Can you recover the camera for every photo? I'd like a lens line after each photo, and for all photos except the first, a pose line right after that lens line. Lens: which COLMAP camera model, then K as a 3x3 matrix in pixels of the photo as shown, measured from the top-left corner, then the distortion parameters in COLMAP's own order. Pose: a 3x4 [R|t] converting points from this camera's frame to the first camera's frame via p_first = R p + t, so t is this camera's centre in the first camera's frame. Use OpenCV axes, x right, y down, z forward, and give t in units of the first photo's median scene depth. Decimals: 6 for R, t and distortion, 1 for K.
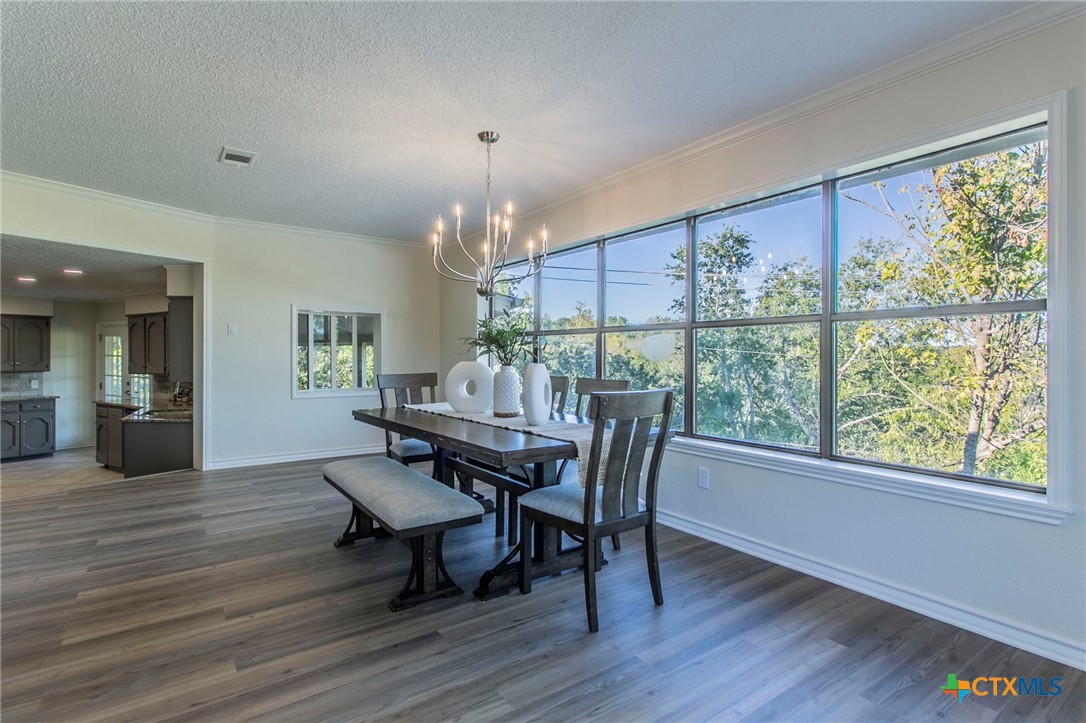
lens RADIAL K [[532.8, 0, 544.0], [0, 532.8, 356.7], [0, 0, 1]] dist [0.002087, 0.000214]
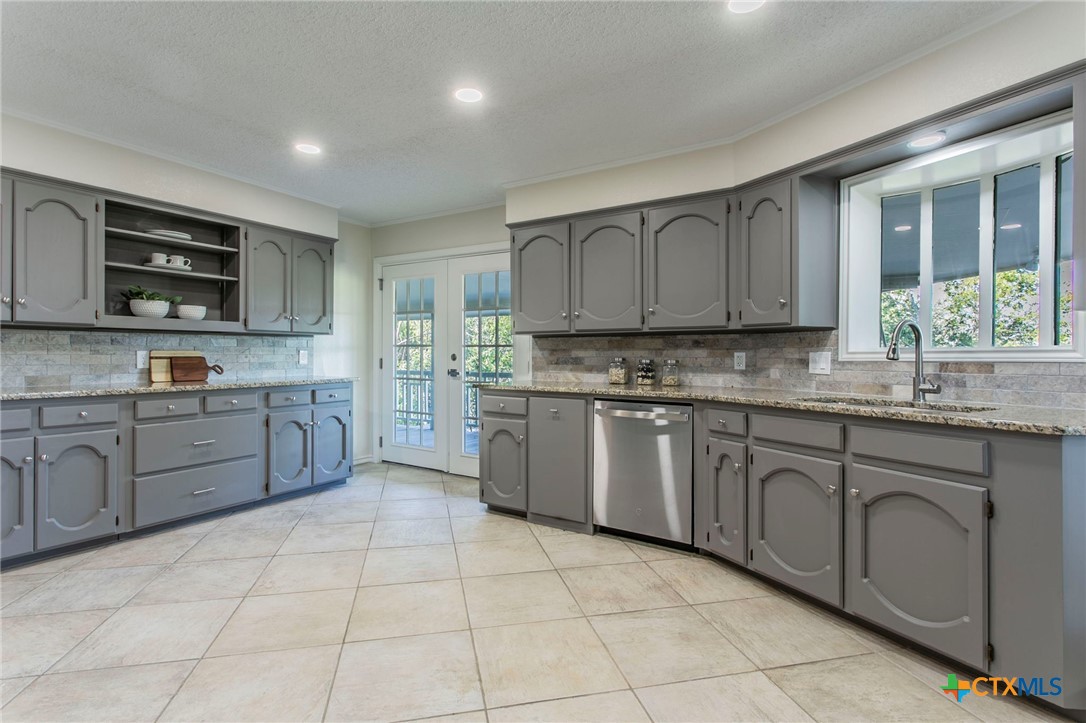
lens RADIAL K [[533.3, 0, 541.1], [0, 533.3, 350.1], [0, 0, 1]] dist [-0.001106, -0.000134]
pose [[0.999997, 0.002510, 0.000348, -0.740524], [-0.002508, 0.999975, -0.006648, 0.049484], [-0.000365, 0.006647, 0.999978, 0.448674]]
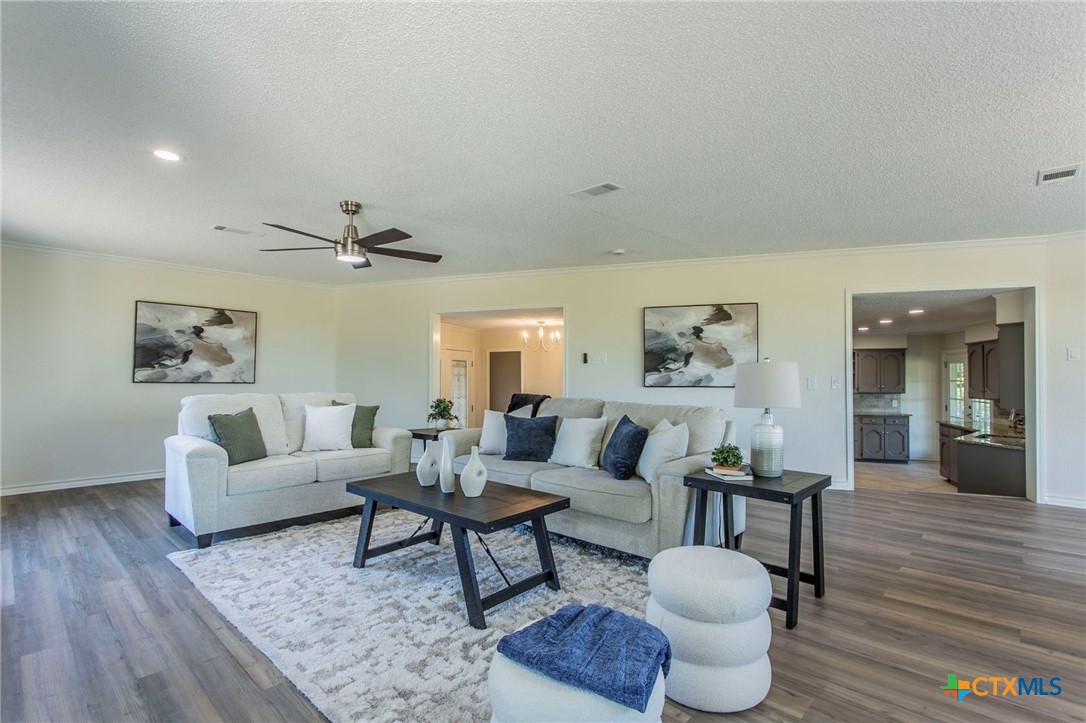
lens RADIAL K [[516.4, 0, 546.9], [0, 516.4, 365.7], [0, 0, 1]] dist [0.001052, 0.000557]
pose [[0.195739, -0.020869, -0.980434, 0.076568], [-0.006592, 0.999723, -0.022596, -0.004435], [0.980634, 0.010886, 0.195547, -0.035735]]
